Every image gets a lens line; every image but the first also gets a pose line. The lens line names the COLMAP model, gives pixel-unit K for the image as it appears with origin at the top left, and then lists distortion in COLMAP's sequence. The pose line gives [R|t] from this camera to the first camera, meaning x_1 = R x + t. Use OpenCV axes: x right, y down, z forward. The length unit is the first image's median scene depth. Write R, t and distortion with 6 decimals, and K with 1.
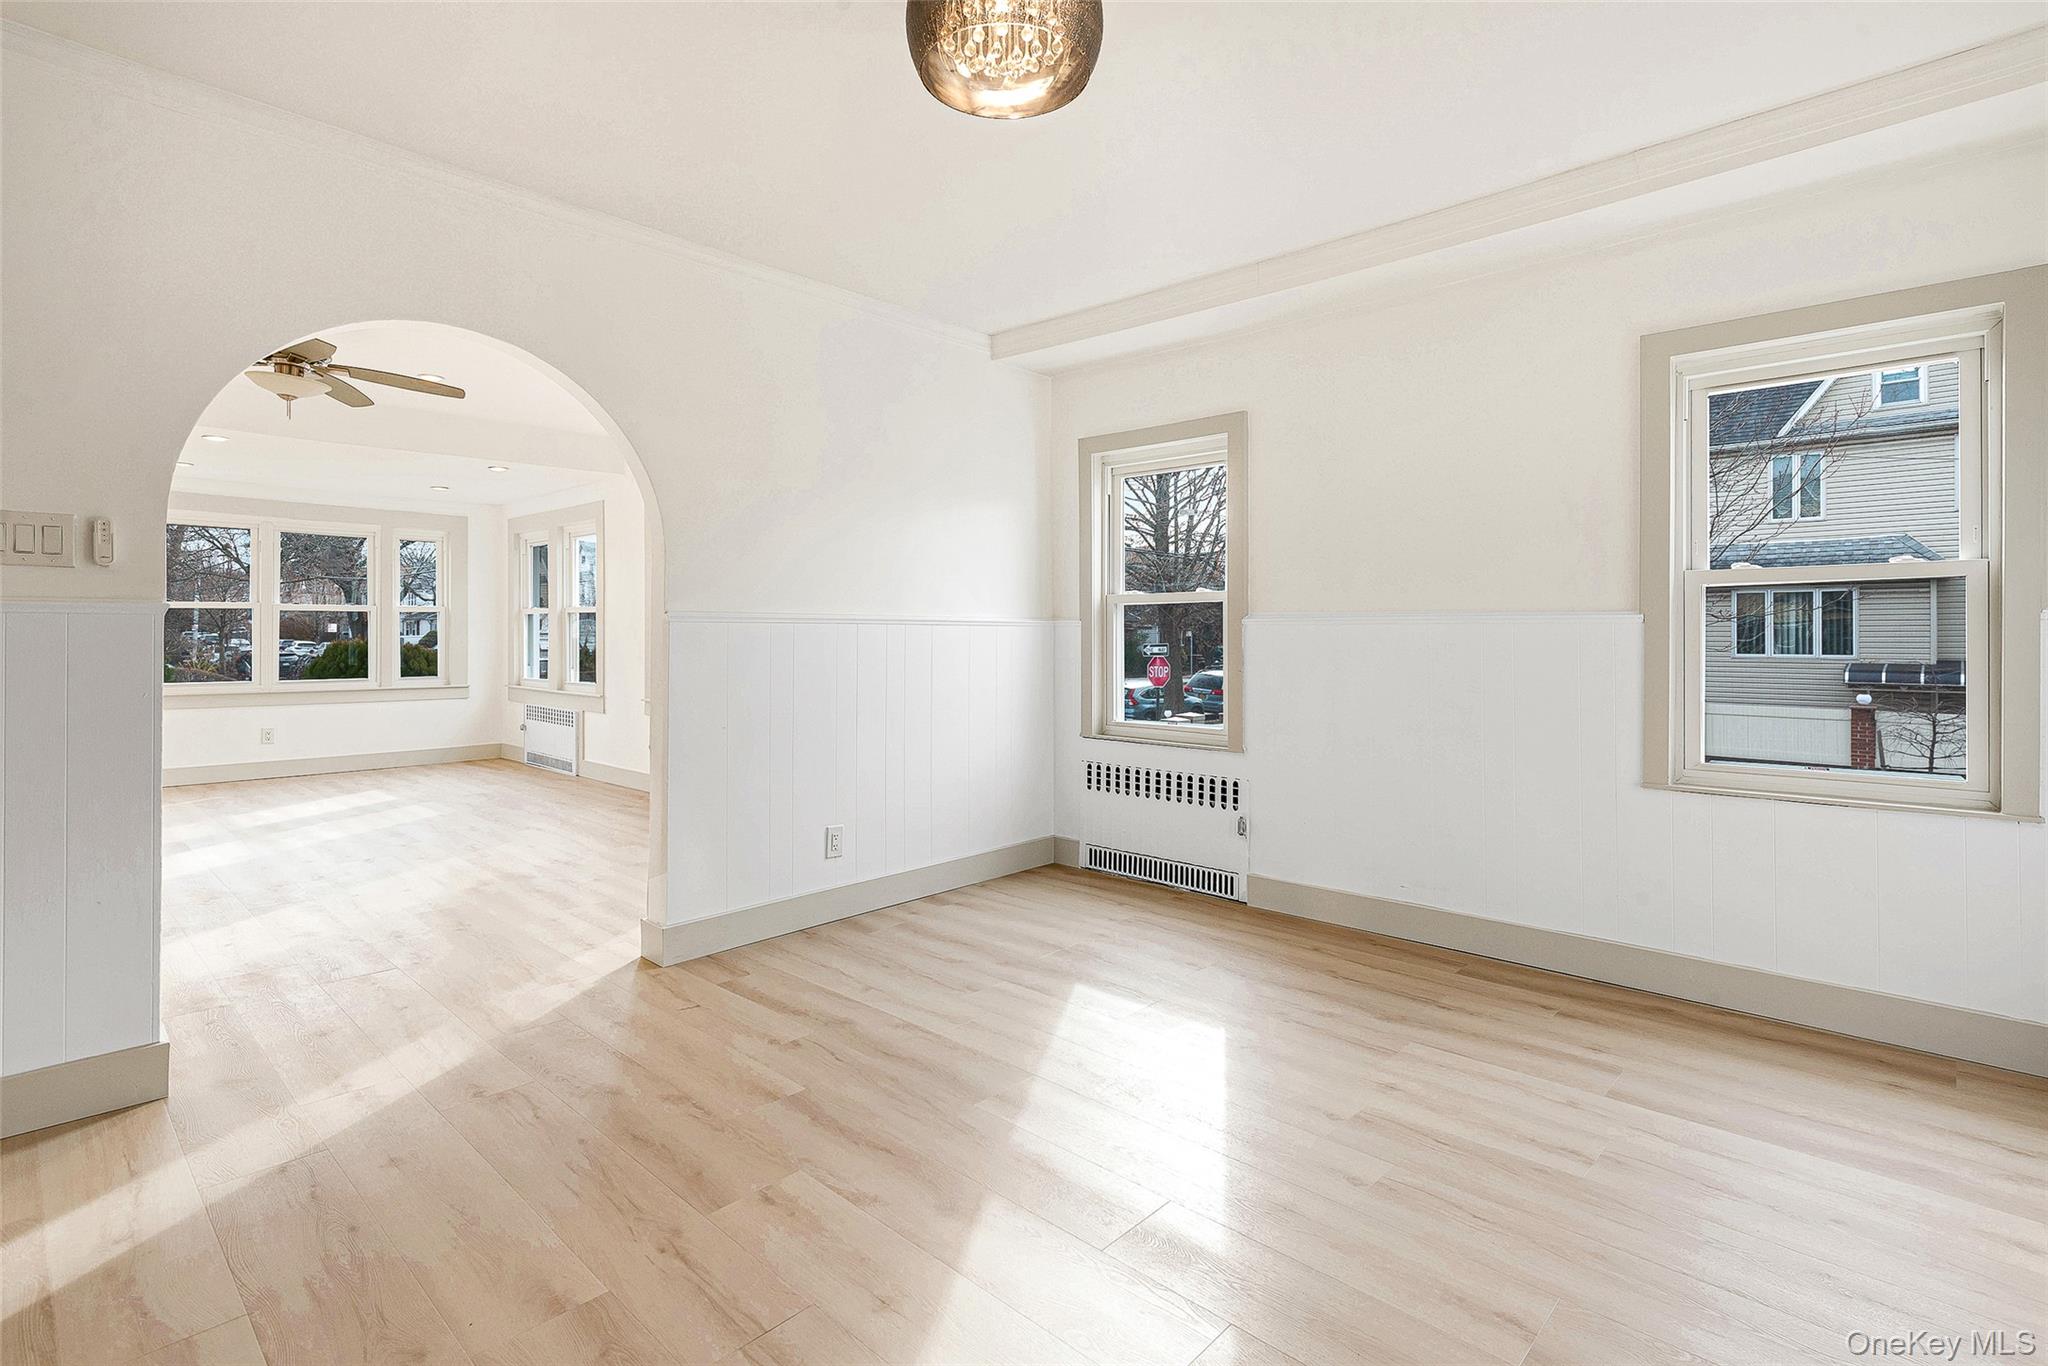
lens RADIAL K [[961.4, 0, 1006.0], [0, 961.4, 671.6], [0, 0, 1]] dist [0.015622, -0.011454]
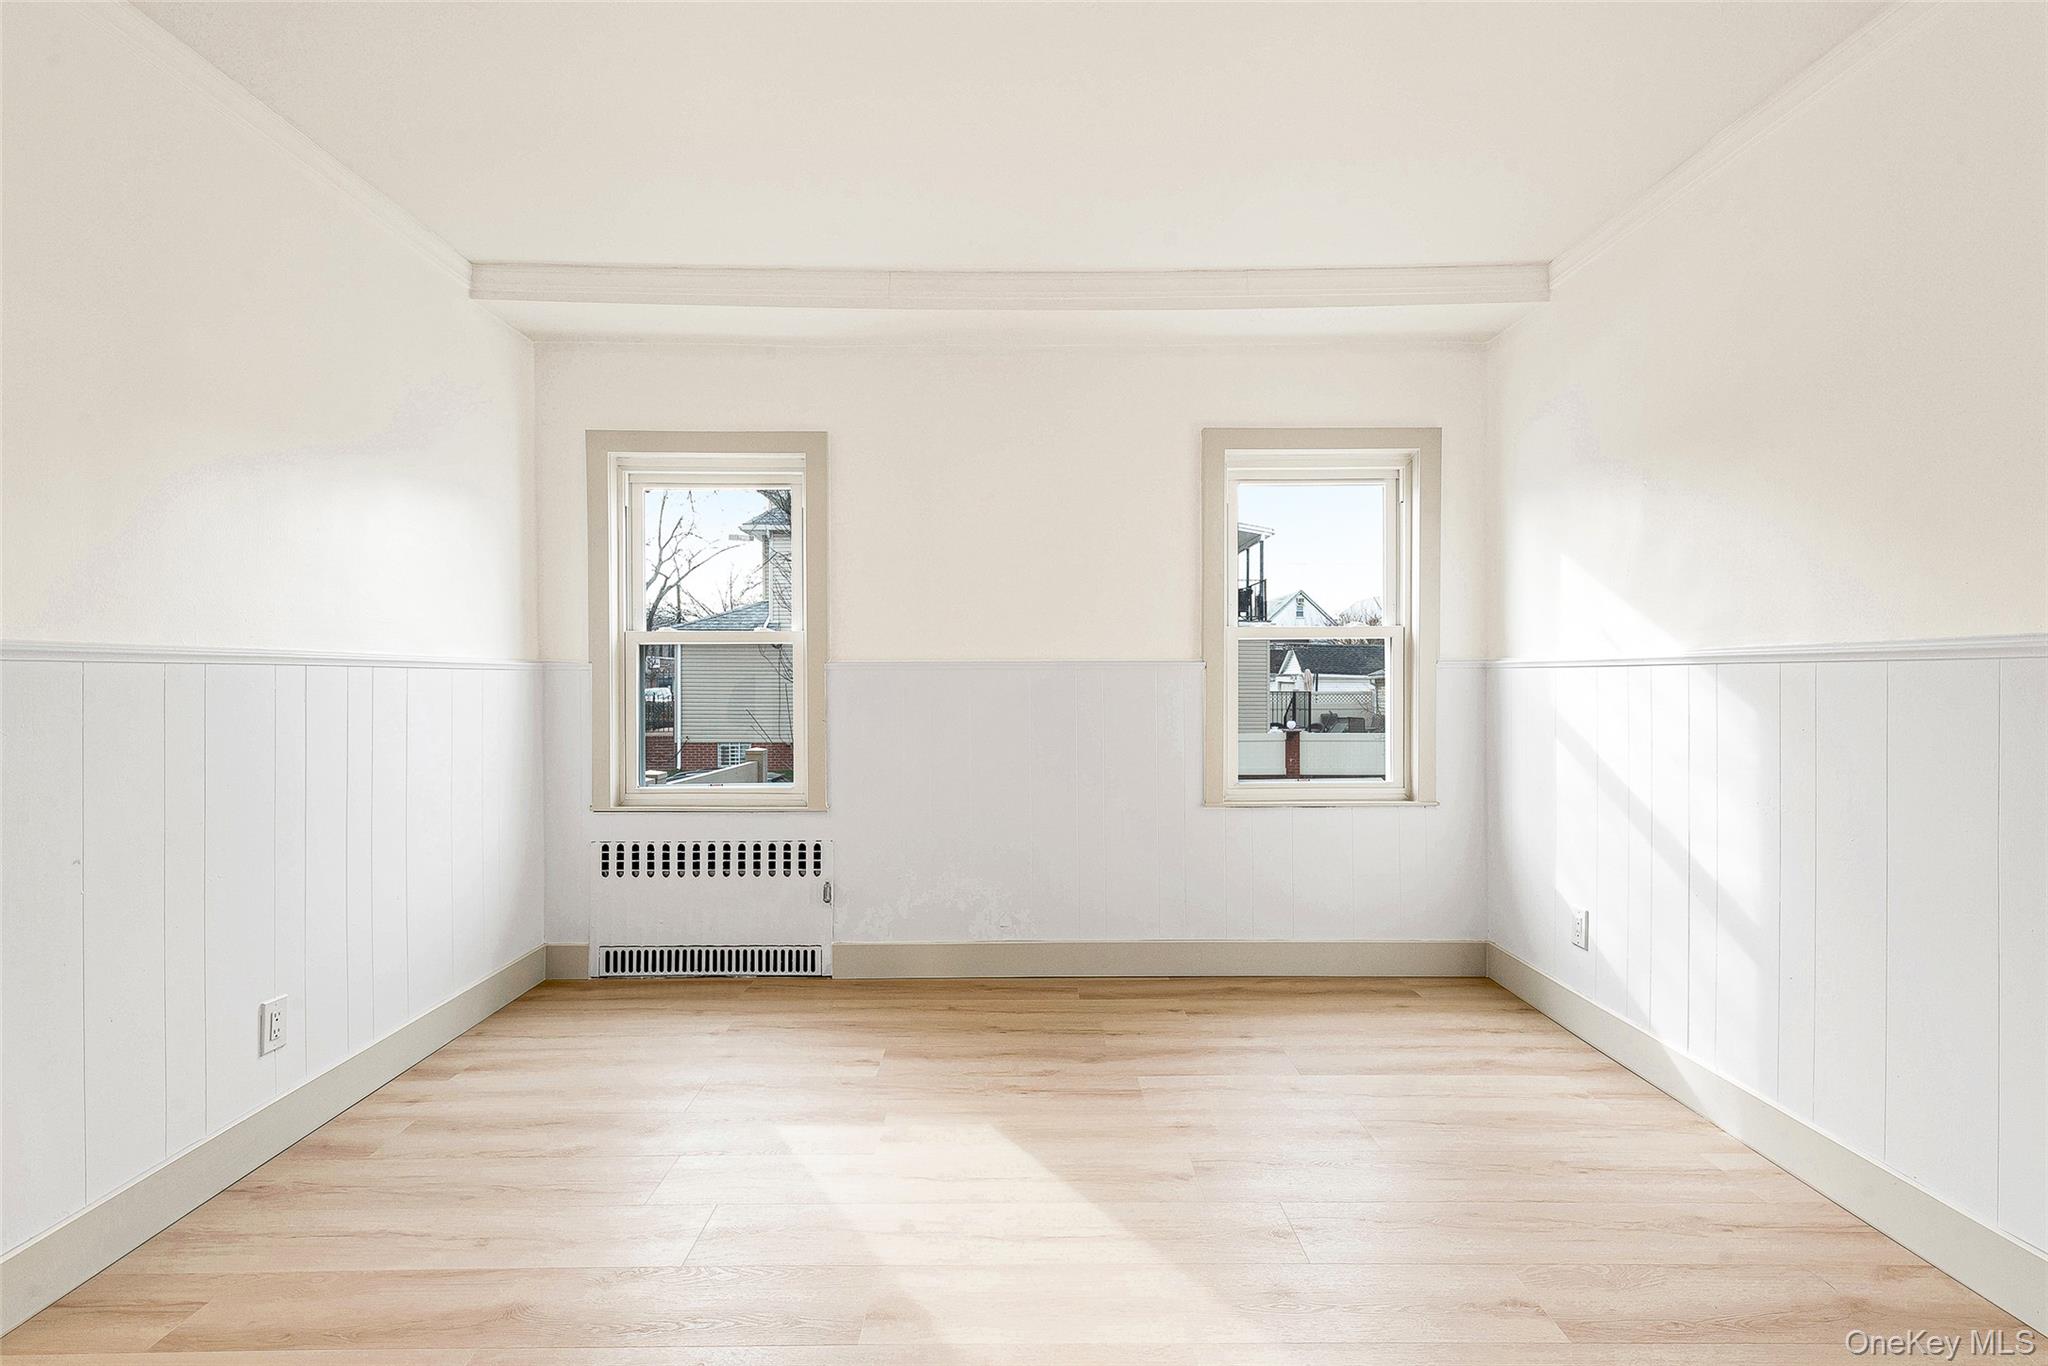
lens RADIAL K [[953.4, 0, 1025.5], [0, 953.4, 712.5], [0, 0, 1]] dist [0.016093, -0.009533]
pose [[0.724387, -0.026772, 0.688874, -0.245308], [0.030071, 0.999522, 0.007224, -0.009440], [-0.688738, 0.015483, 0.724845, 0.233229]]
